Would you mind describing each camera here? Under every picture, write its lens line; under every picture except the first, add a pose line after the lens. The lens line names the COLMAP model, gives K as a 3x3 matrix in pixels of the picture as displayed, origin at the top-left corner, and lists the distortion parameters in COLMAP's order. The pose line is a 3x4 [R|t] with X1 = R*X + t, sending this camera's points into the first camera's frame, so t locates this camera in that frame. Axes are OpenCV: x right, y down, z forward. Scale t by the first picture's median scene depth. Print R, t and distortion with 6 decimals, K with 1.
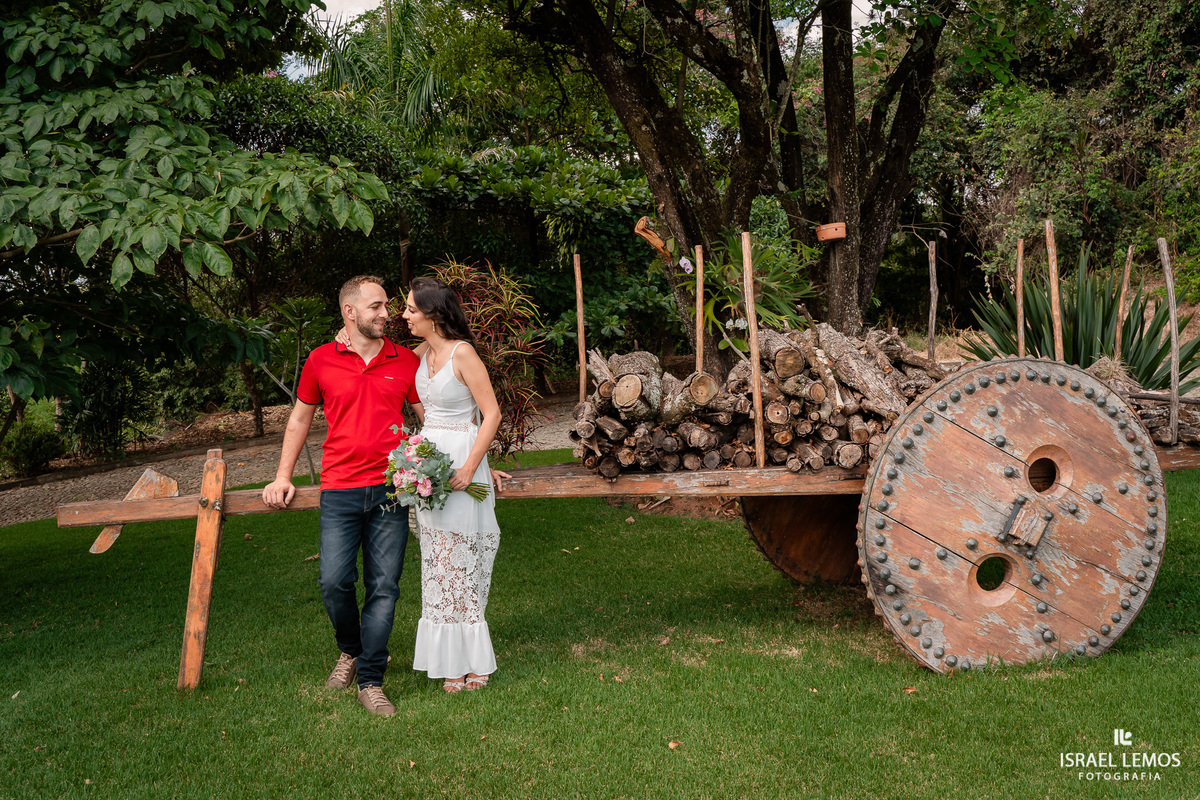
lens RADIAL K [[1112.4, 0, 600.0], [0, 1112.4, 400.0], [0, 0, 1]] dist [-0.013765, -0.011930]
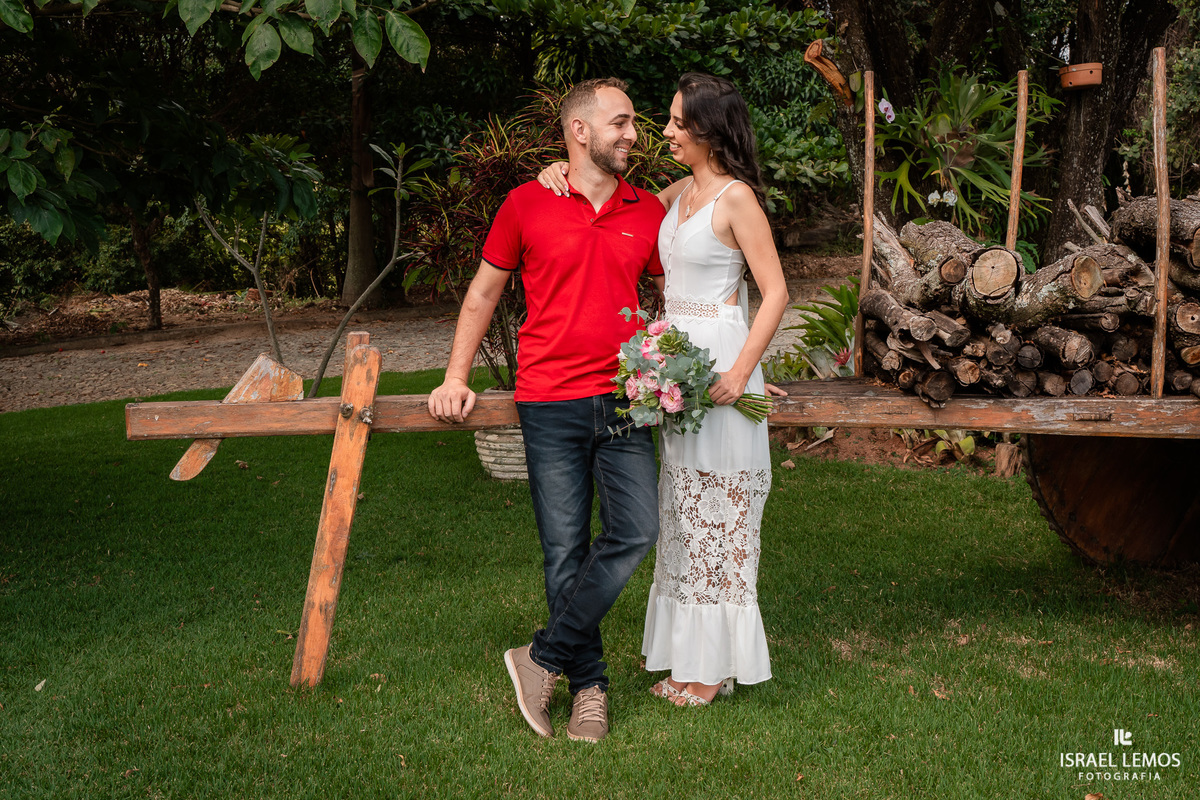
lens RADIAL K [[1452.7, 0, 600.0], [0, 1452.7, 400.0], [0, 0, 1]] dist [-0.003297, -0.027547]
pose [[0.997902, 0.045477, 0.046090, -0.239146], [-0.048327, 0.996860, 0.062722, 0.023314], [-0.043093, -0.064817, 0.996966, 0.124410]]
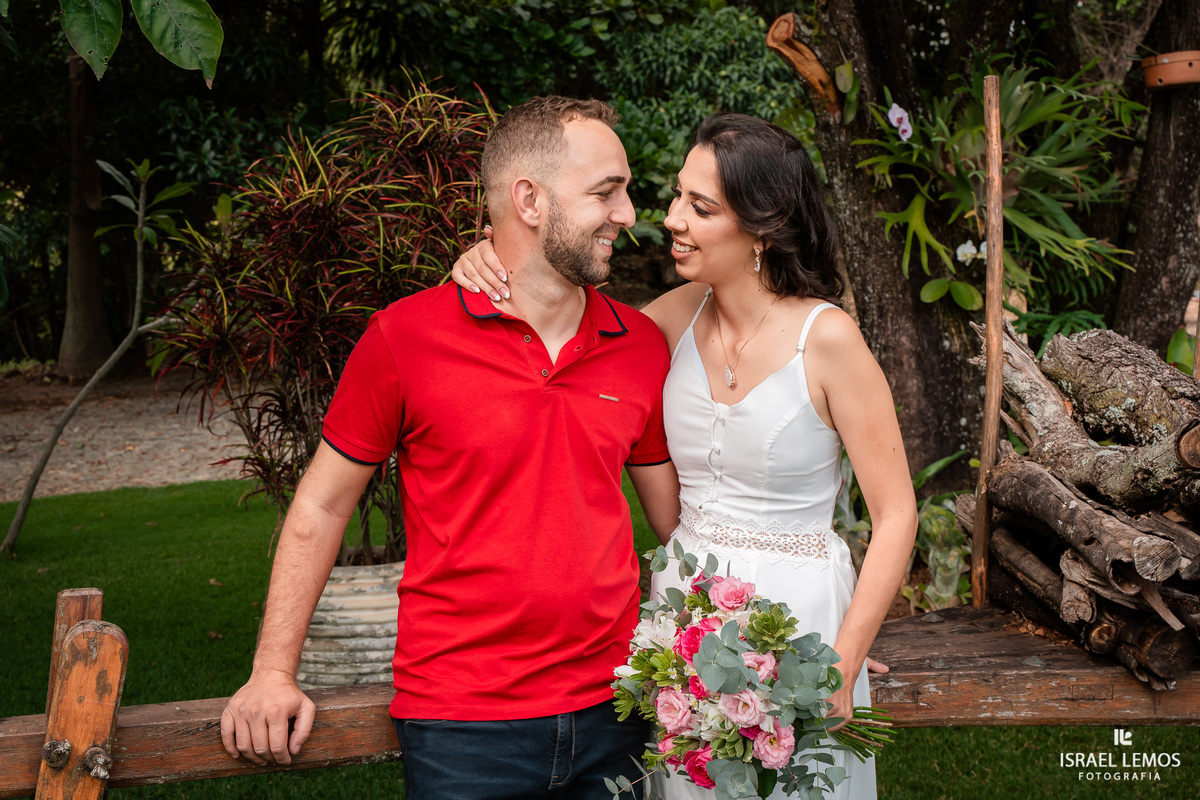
lens RADIAL K [[1862.6, 0, 600.0], [0, 1862.6, 400.0], [0, 0, 1]] dist [0.014037, -0.058497]
pose [[0.988227, 0.031126, 0.149795, -0.275361], [-0.034961, 0.999123, 0.023034, -0.031535], [-0.148947, -0.028000, 0.988449, 0.416035]]
